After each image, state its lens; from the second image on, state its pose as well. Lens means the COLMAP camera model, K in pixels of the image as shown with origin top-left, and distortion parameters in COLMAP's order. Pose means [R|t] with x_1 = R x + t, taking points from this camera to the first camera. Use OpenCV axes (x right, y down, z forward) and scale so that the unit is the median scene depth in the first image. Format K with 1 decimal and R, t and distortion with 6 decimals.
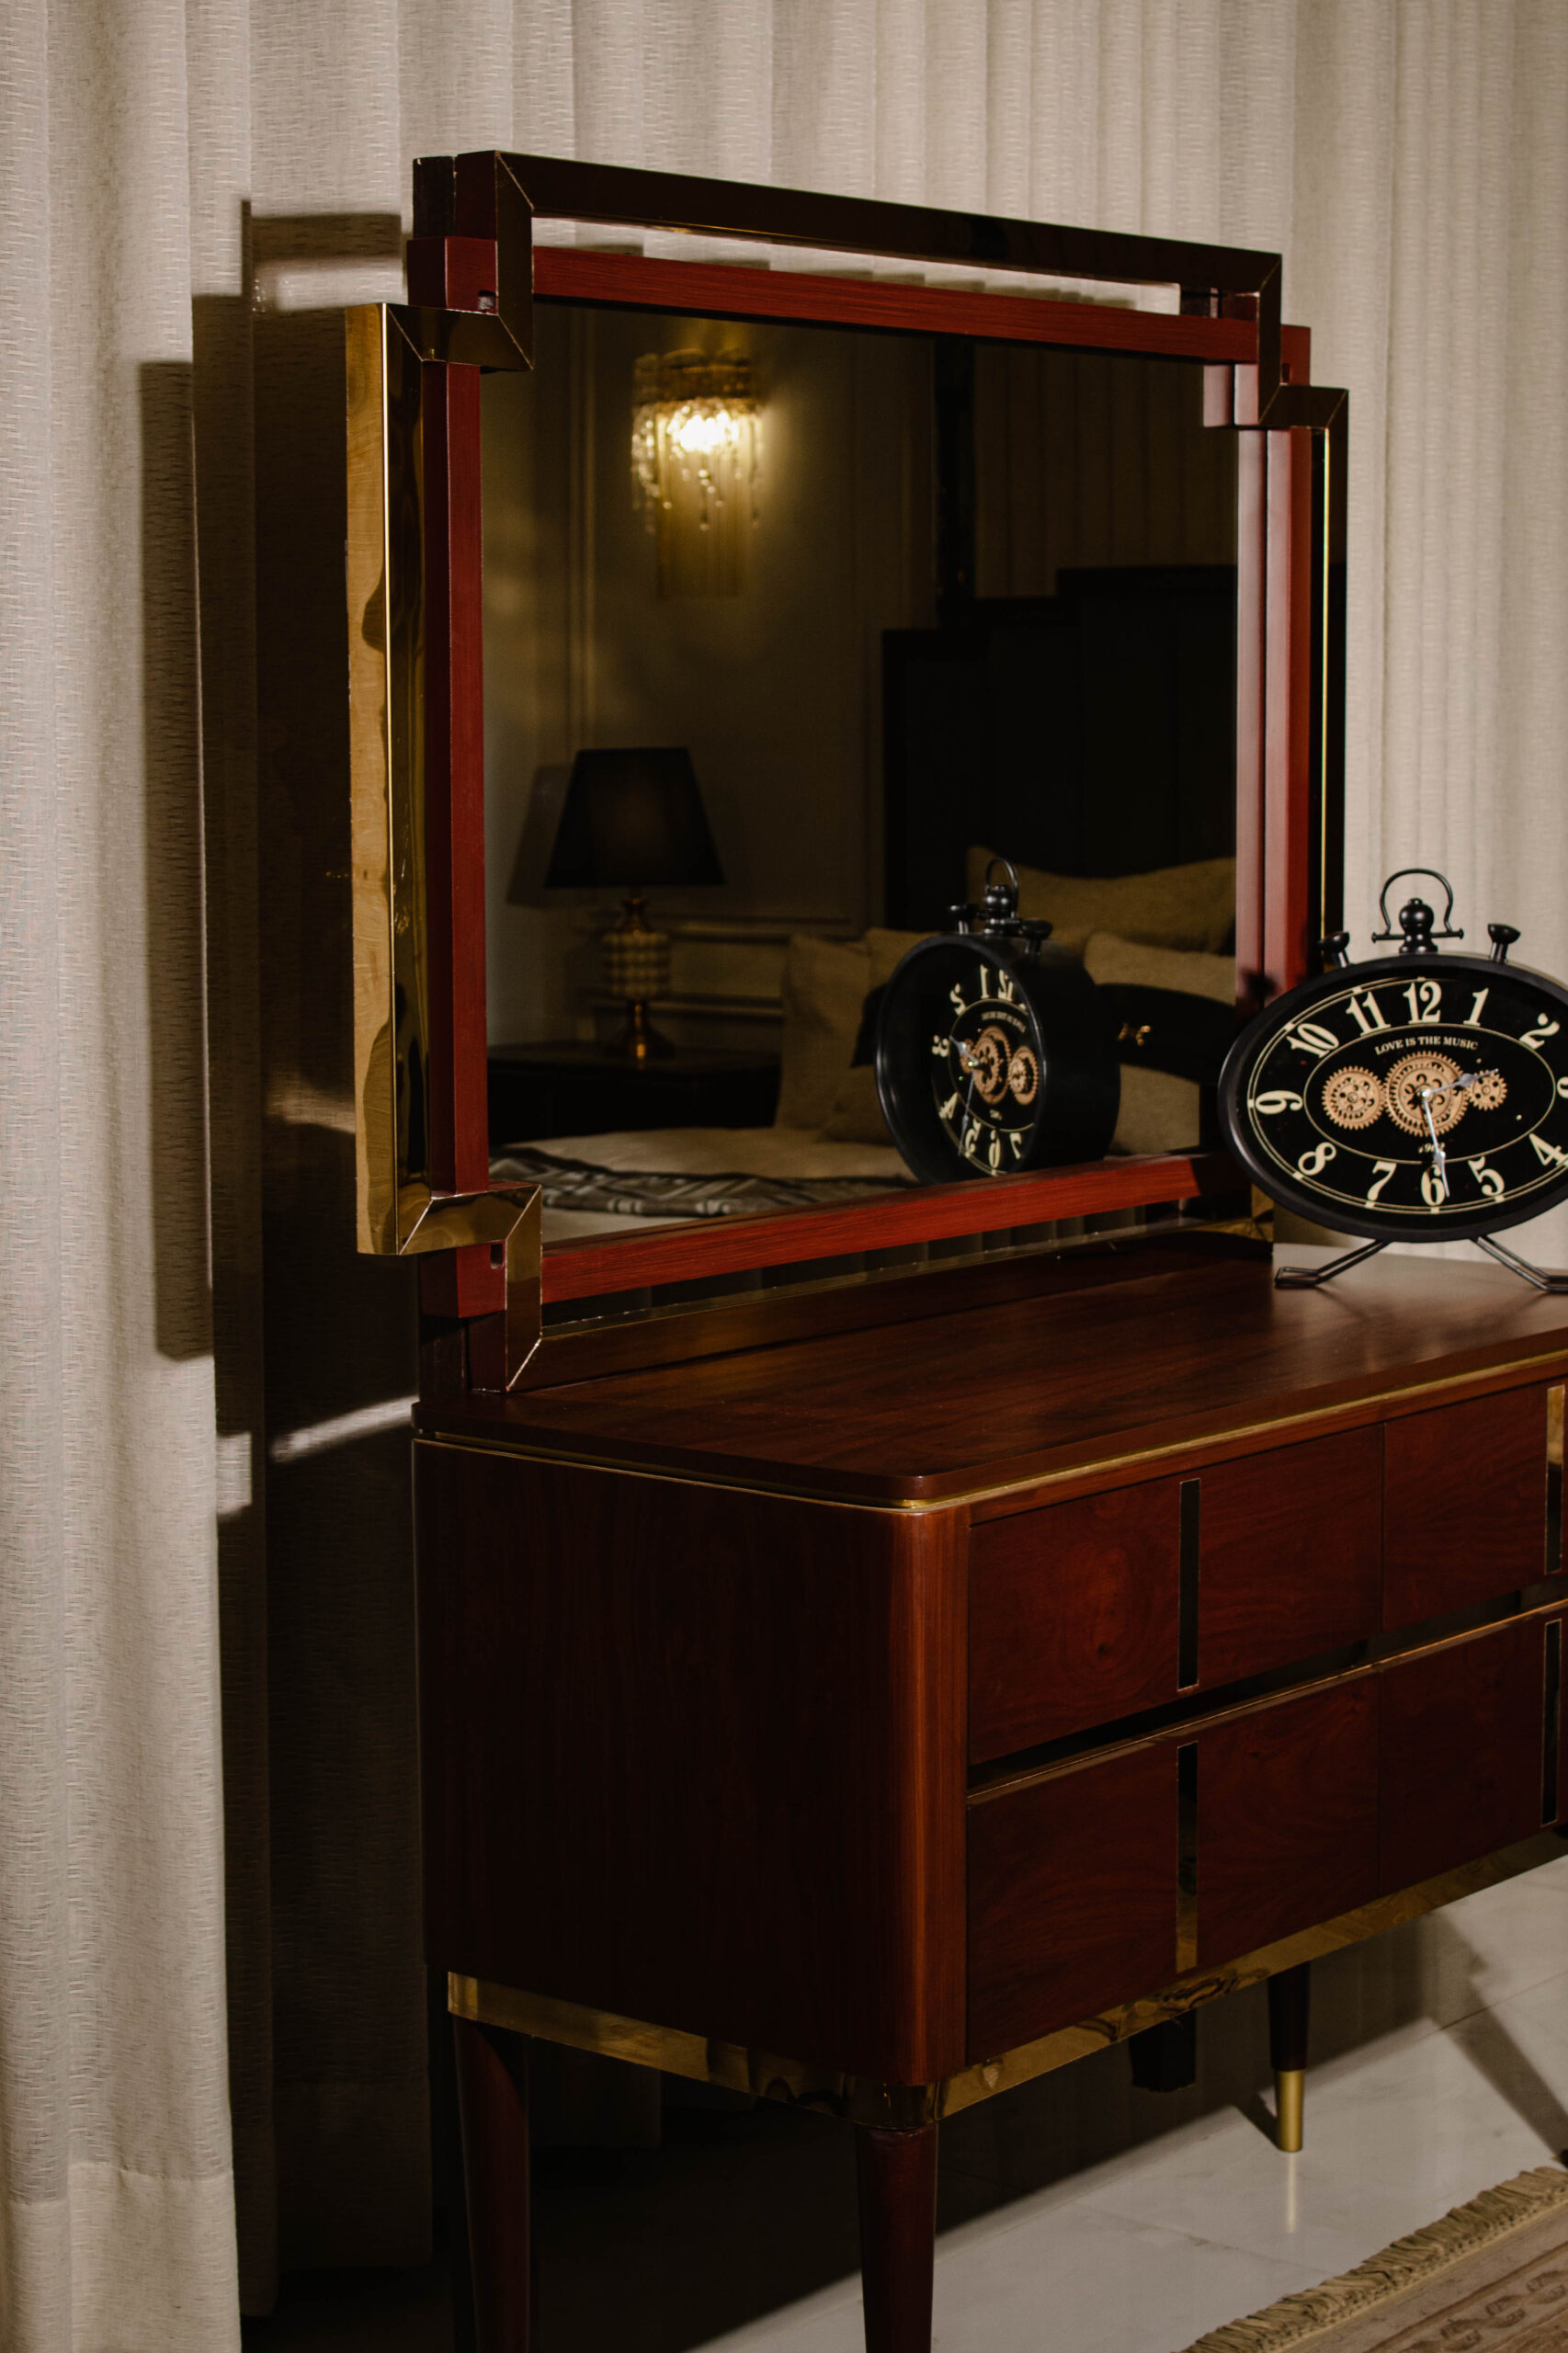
lens RADIAL K [[4354.7, 0, 737.0], [0, 4354.7, 1109.2], [0, 0, 1]] dist [0.016929, 0.000000]
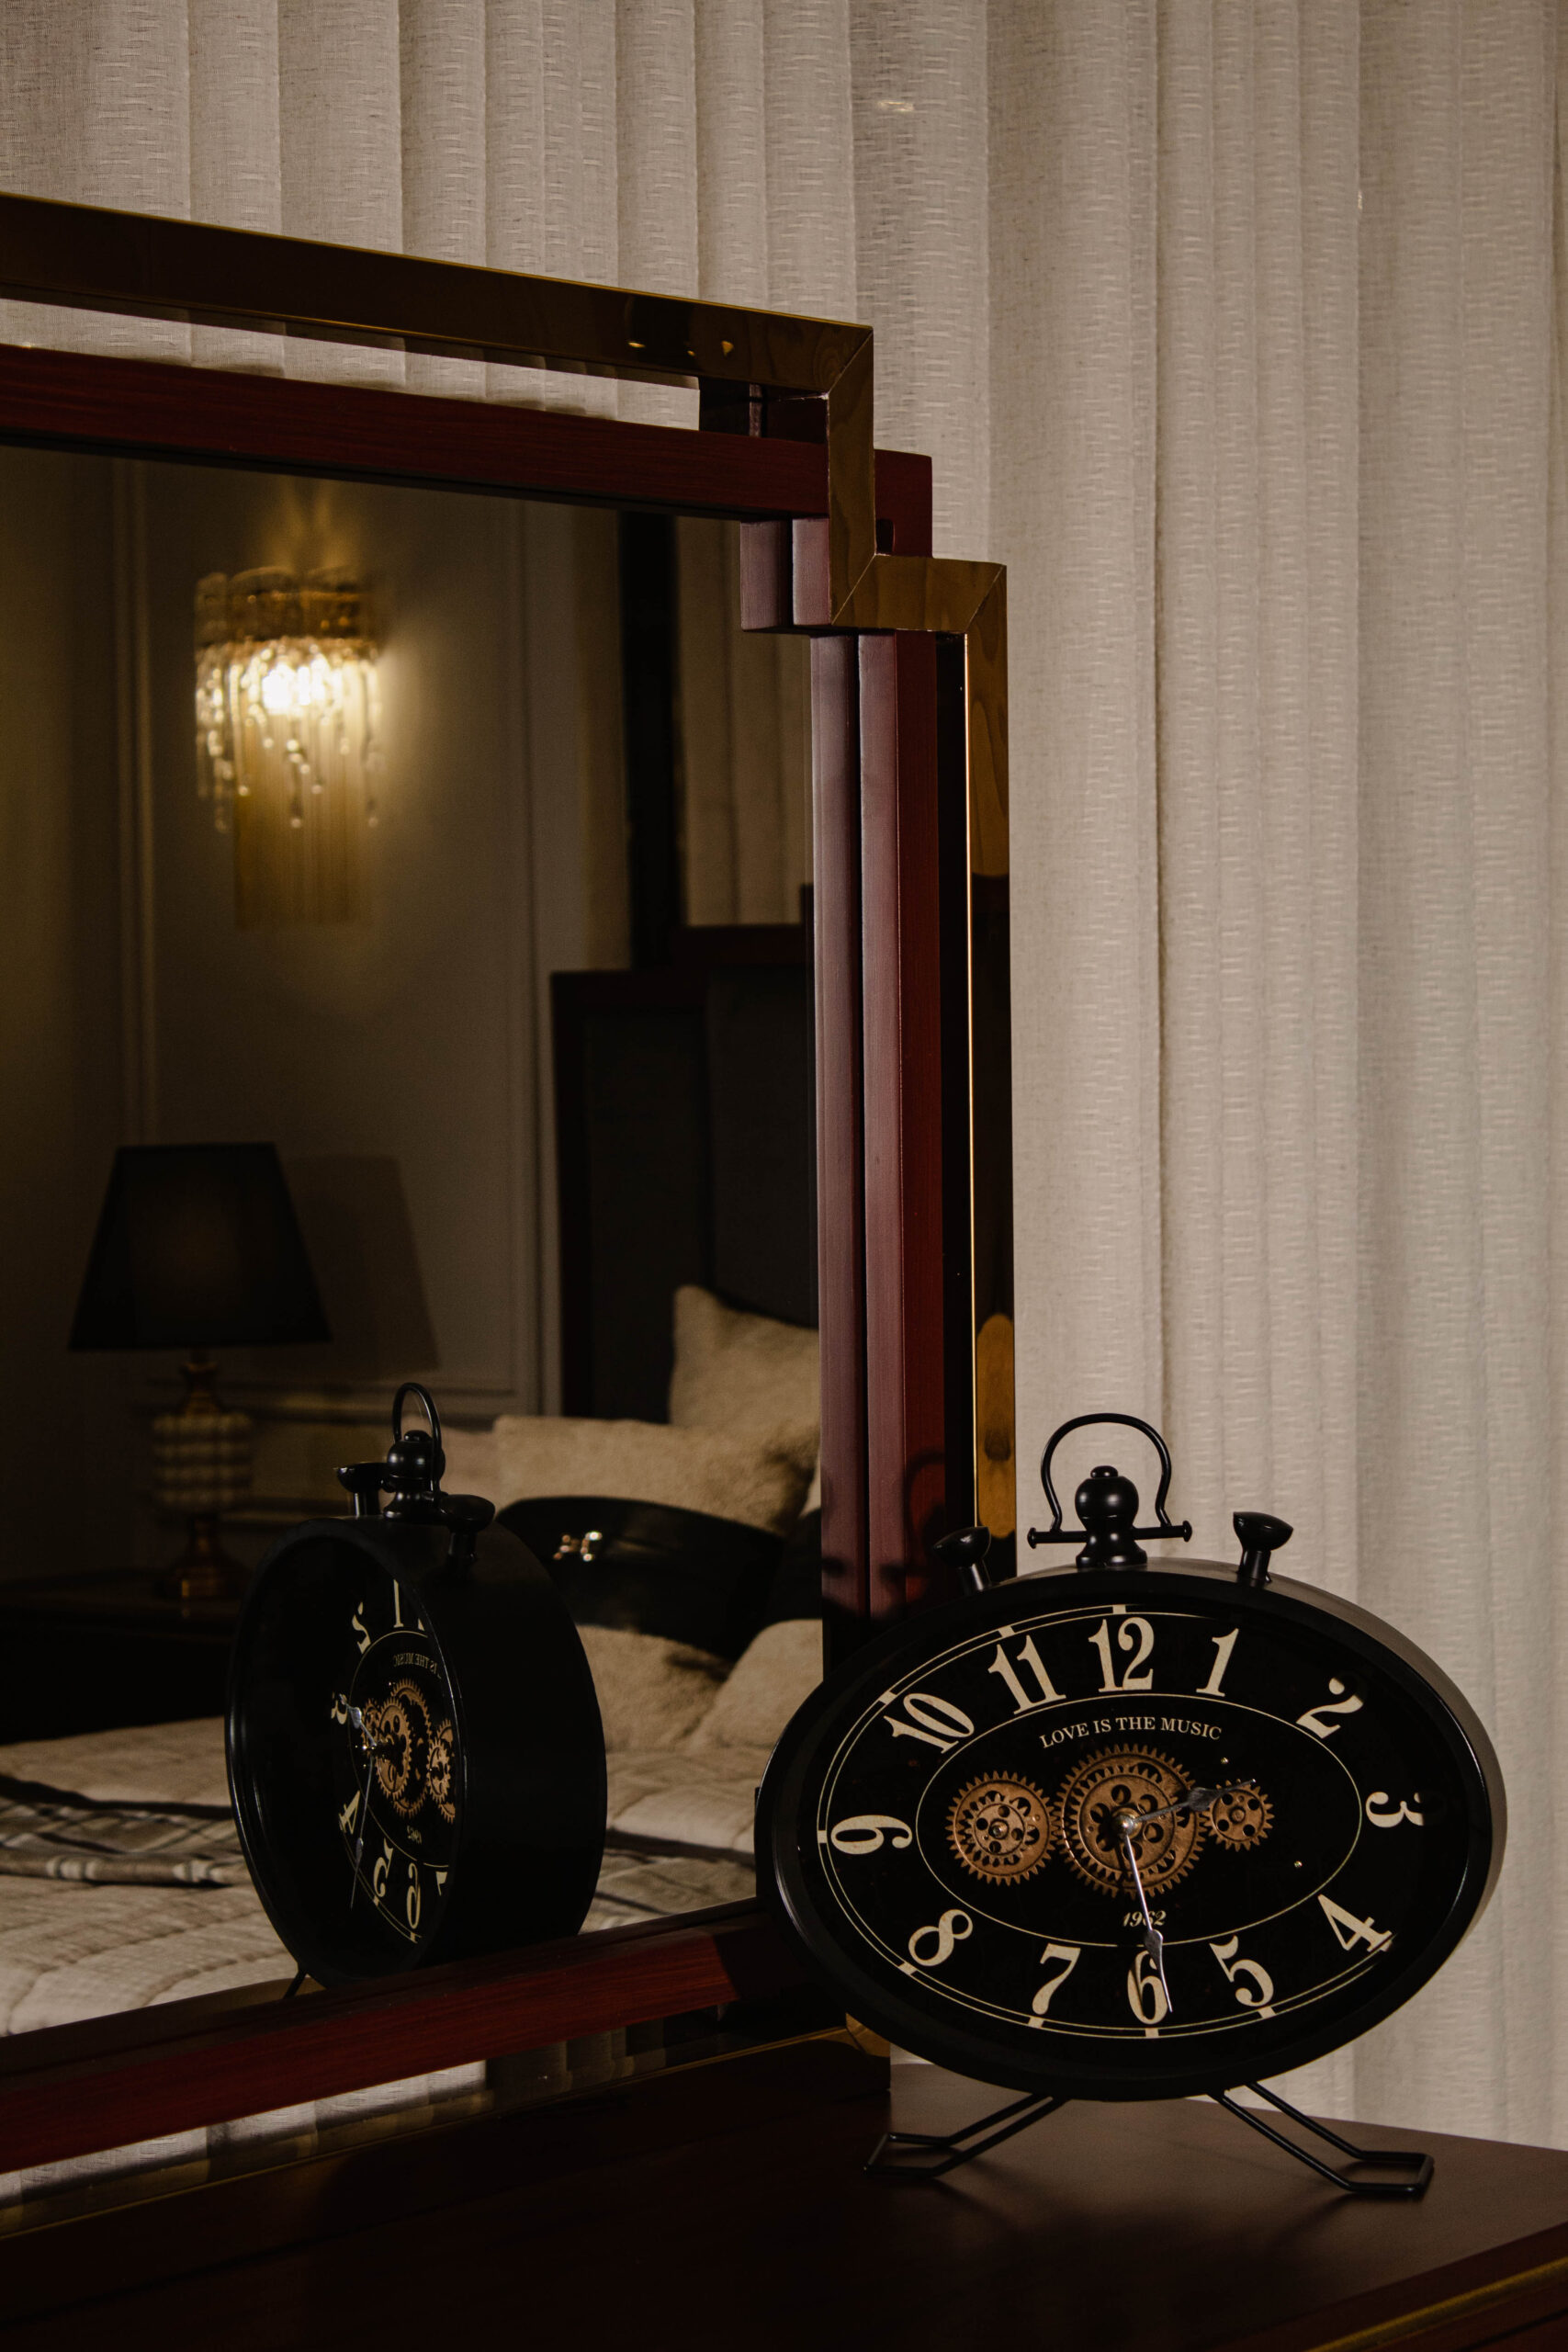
lens RADIAL K [[5468.2, 0, 761.2], [0, 5468.2, 1202.3], [0, 0, 1]] dist [0.119654, 0.000000]
pose [[0.999678, -0.007178, 0.024357, 0.092746], [0.008756, 0.997827, -0.065302, -0.035879], [-0.023835, 0.065494, 0.997568, 0.296724]]
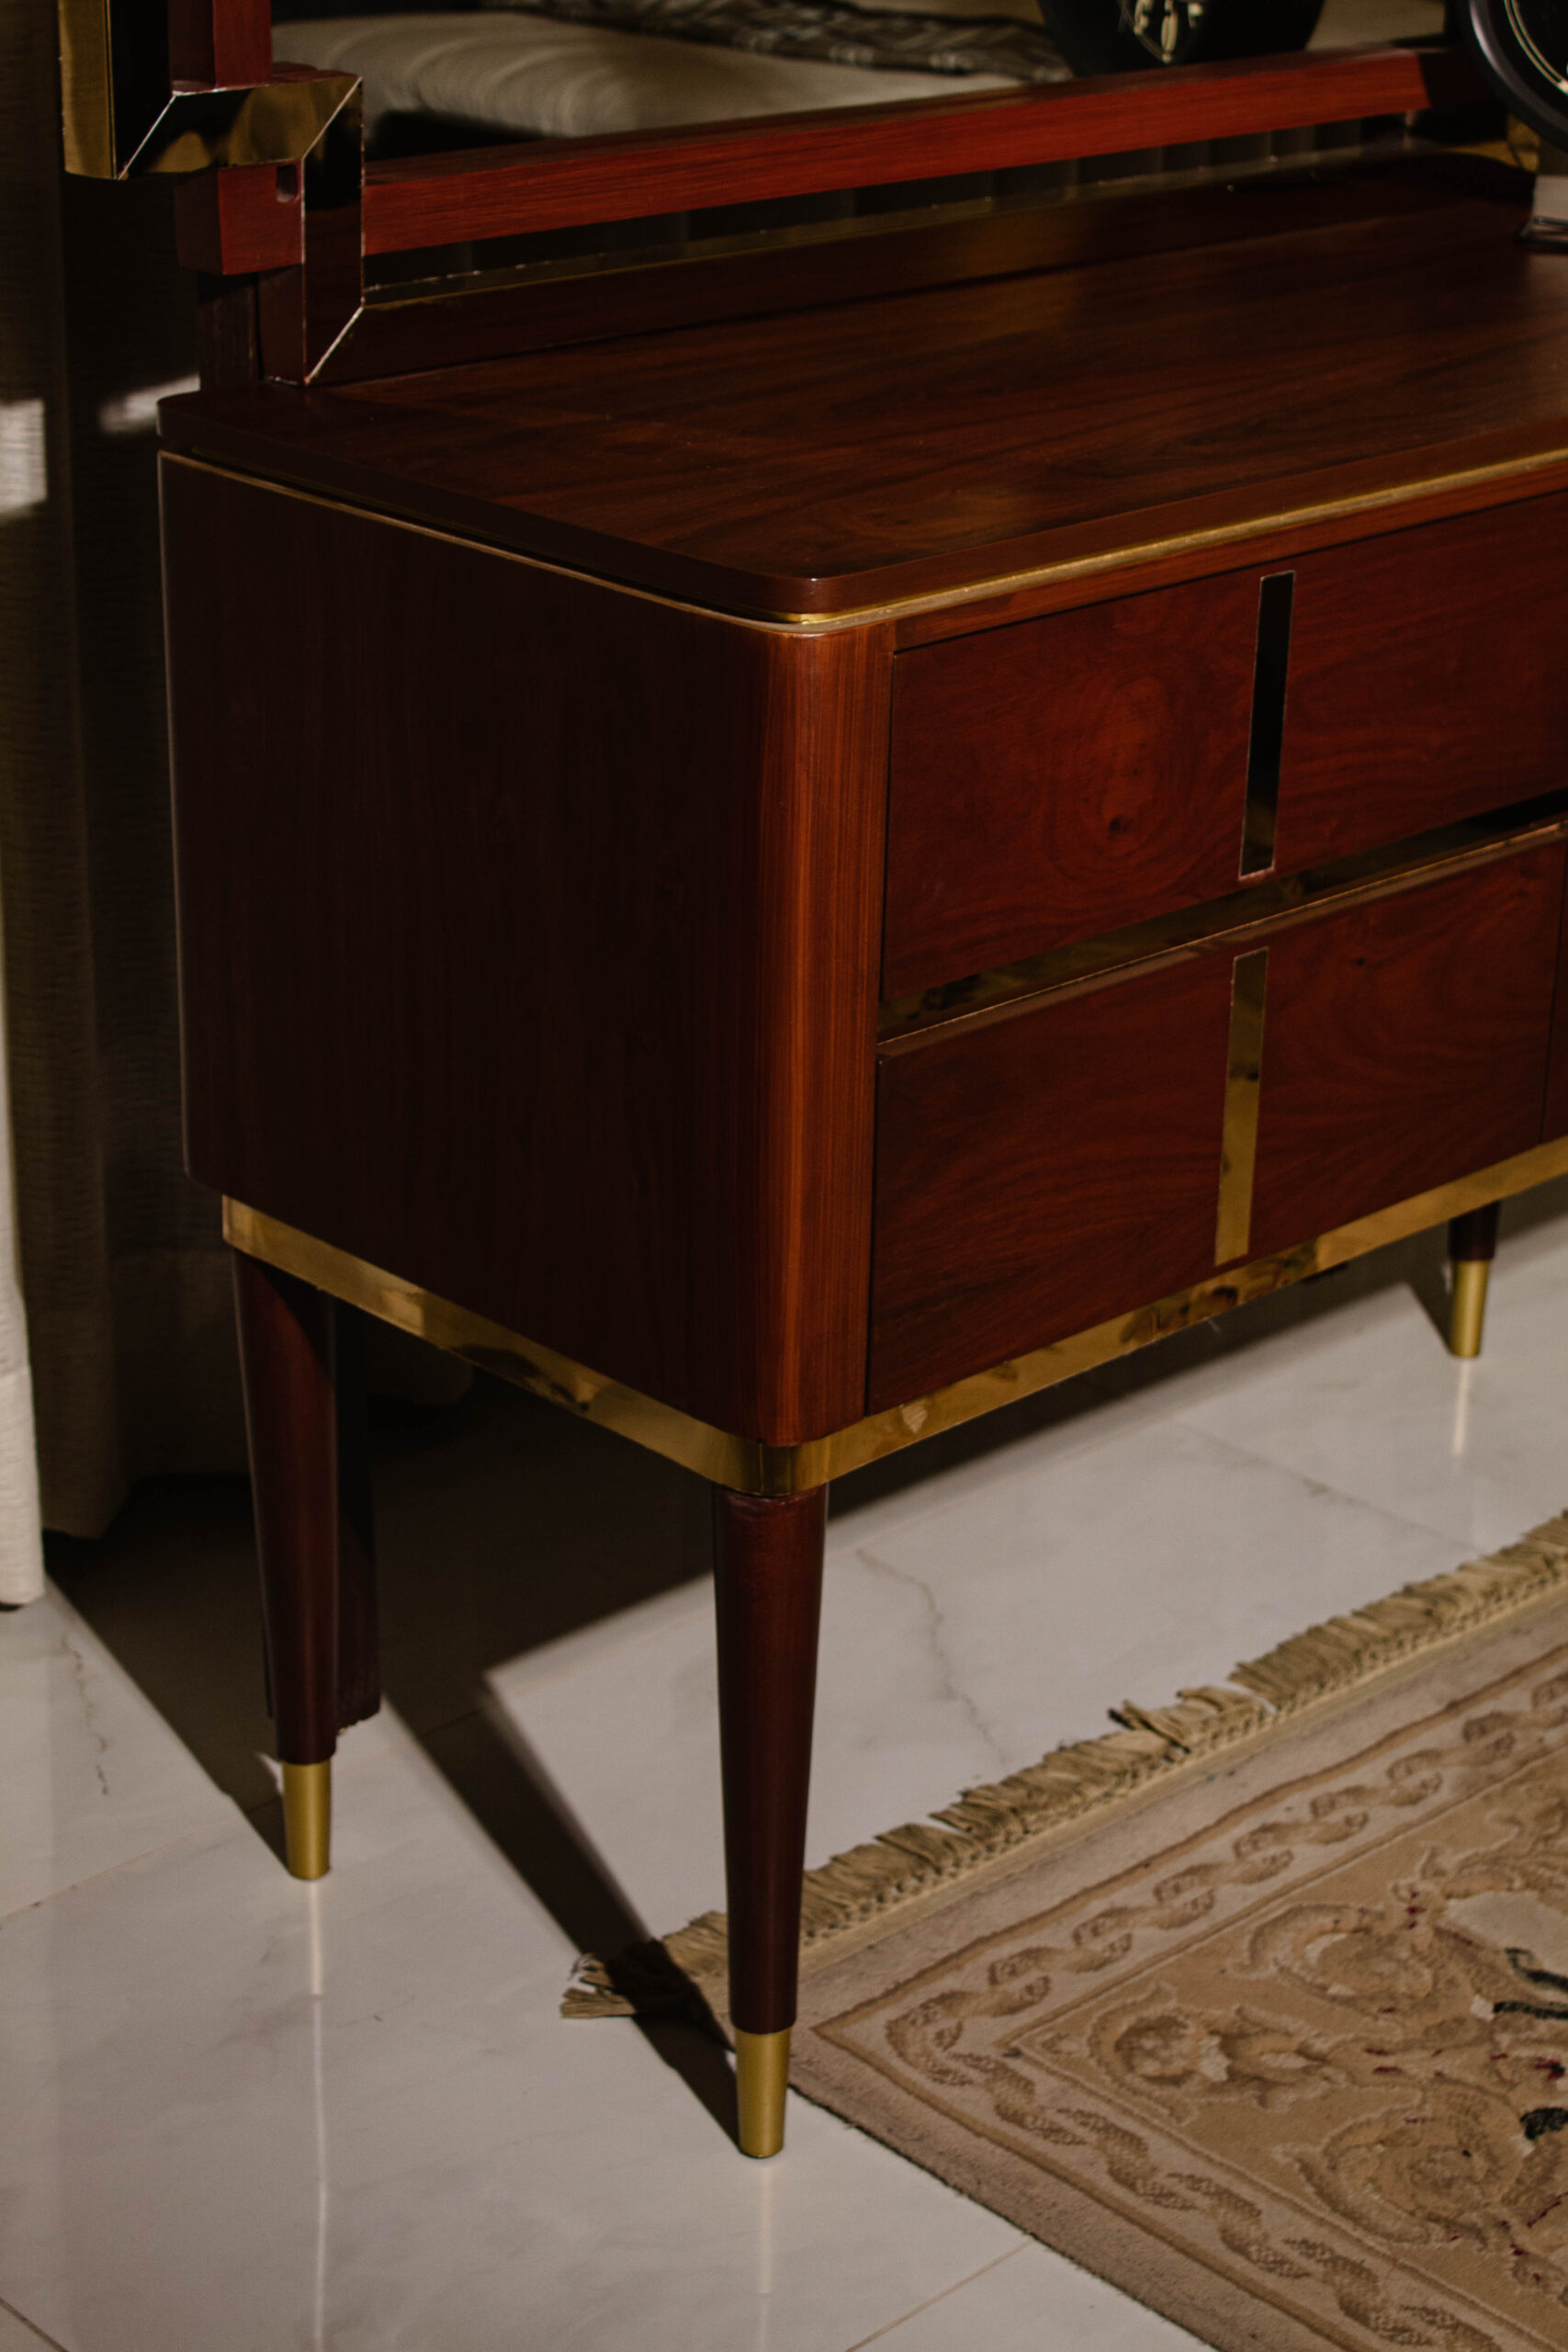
lens RADIAL K [[4307.3, 0, 778.2], [0, 4307.3, 1178.1], [0, 0, 1]] dist [0.019834, 0.000000]
pose [[0.994101, 0.063659, -0.087815, 0.073723], [-0.036196, 0.957940, 0.284676, -0.009610], [0.102244, -0.279818, 0.954593, 0.267119]]
